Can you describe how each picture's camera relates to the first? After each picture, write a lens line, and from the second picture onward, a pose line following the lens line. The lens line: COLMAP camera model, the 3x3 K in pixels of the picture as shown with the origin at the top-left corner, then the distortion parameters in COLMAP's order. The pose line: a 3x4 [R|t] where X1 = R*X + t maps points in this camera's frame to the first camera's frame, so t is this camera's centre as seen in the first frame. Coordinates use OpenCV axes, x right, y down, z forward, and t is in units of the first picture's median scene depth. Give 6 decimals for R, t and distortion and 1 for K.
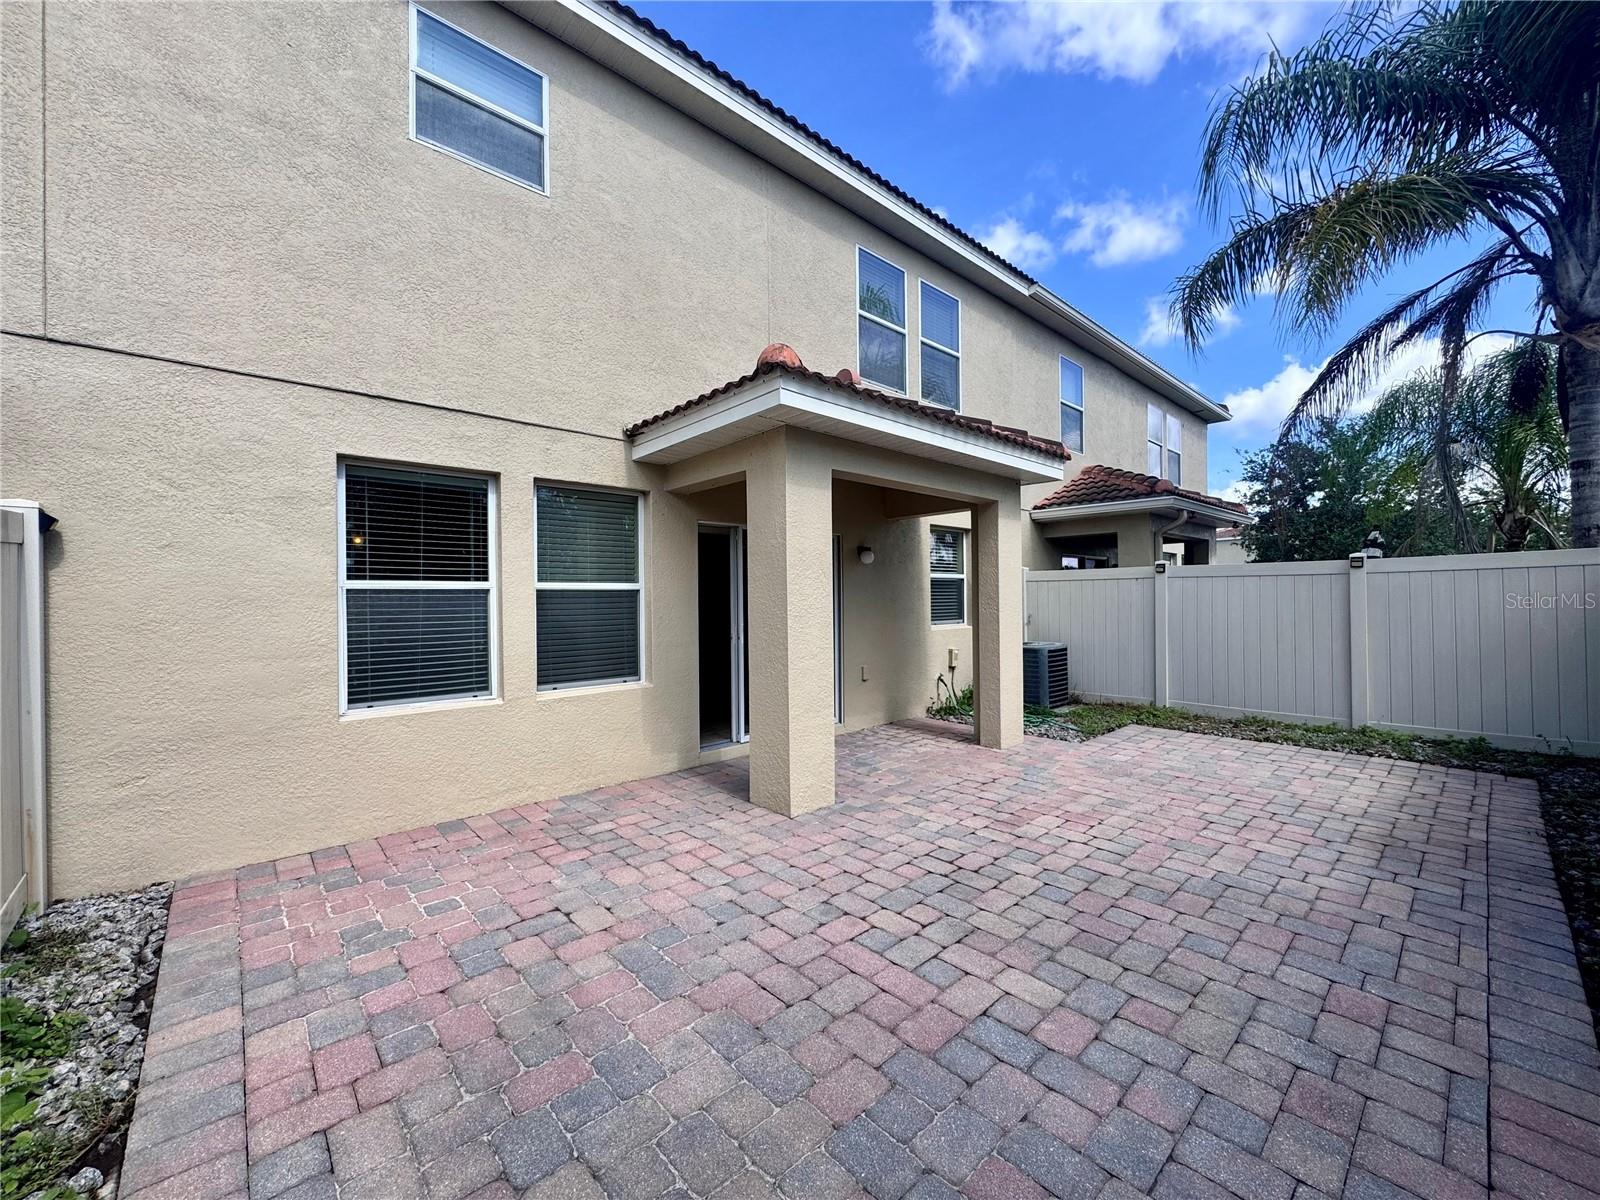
lens RADIAL K [[638.6, 0, 800.7], [0, 638.6, 599.3], [0, 0, 1]] dist [-0.002703, 0.000244]
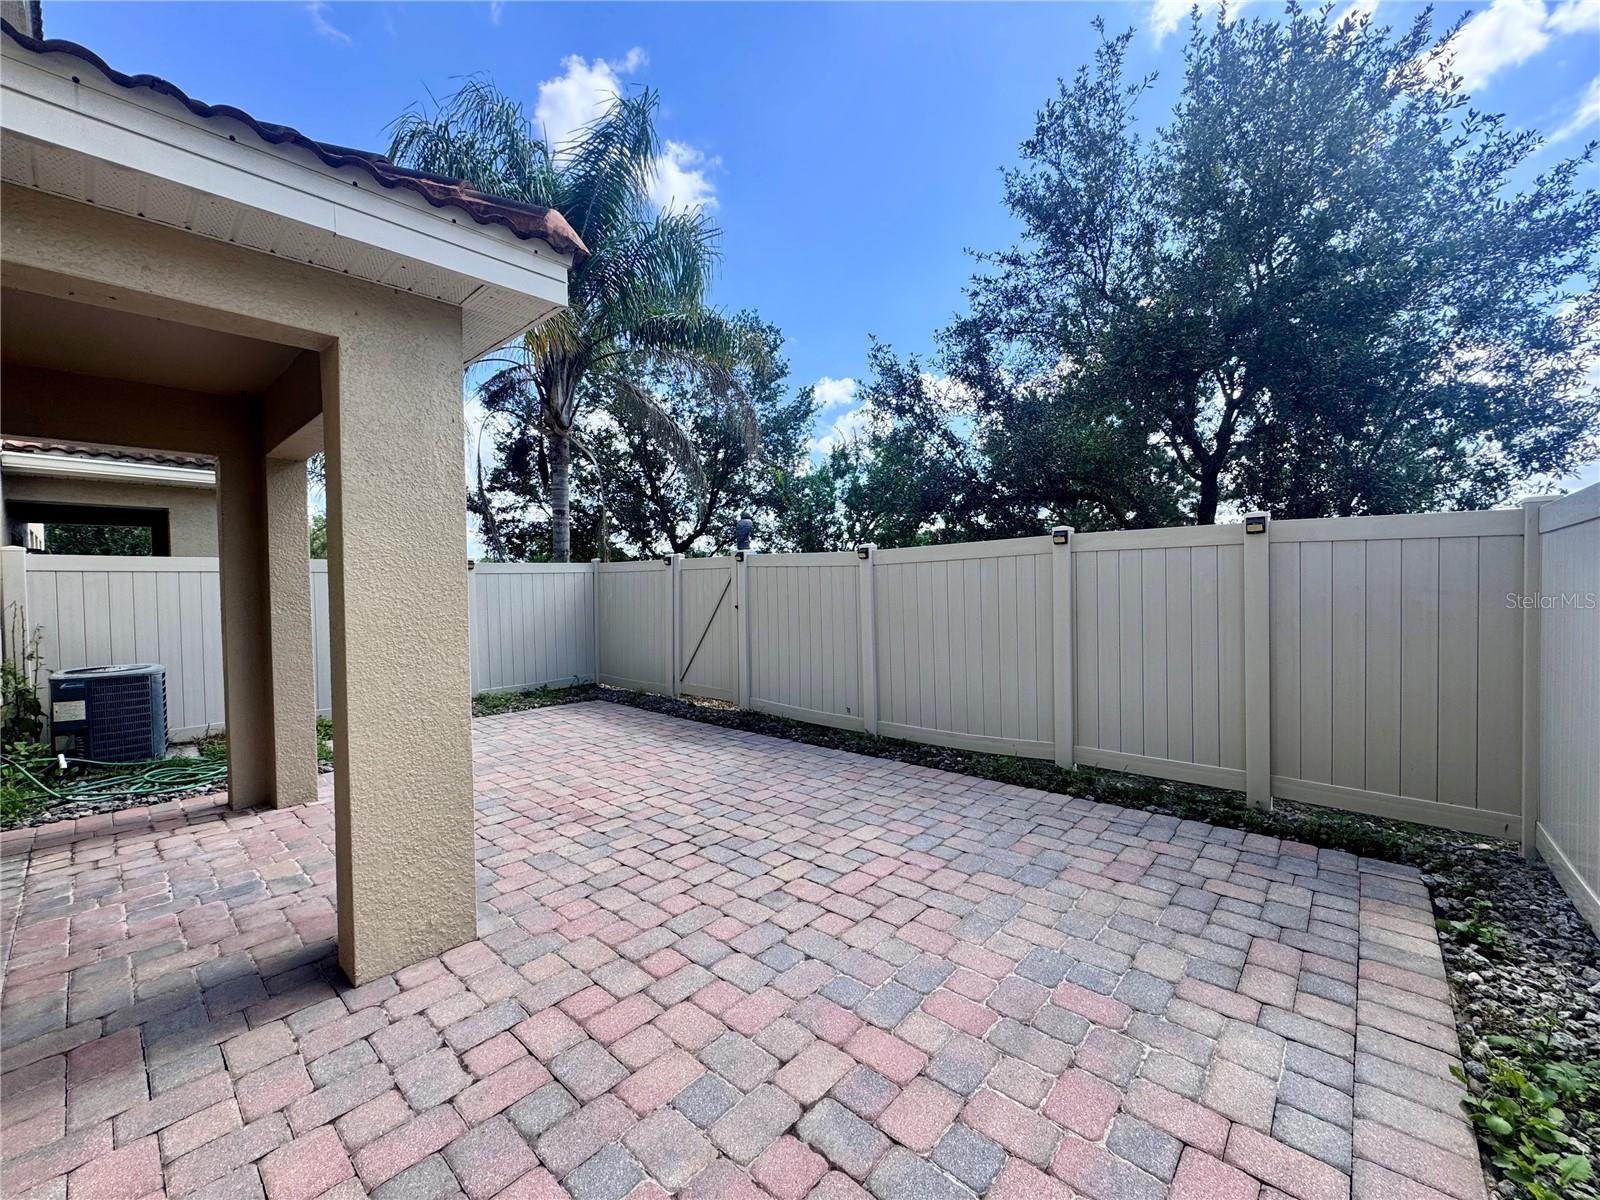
lens RADIAL K [[638.6, 0, 800.7], [0, 638.6, 599.3], [0, 0, 1]] dist [-0.002703, 0.000244]
pose [[-0.101325, -0.012716, 0.994772, -0.844976], [0.016354, 0.999762, 0.014445, 0.003948], [-0.994719, 0.017732, -0.101092, 0.932310]]
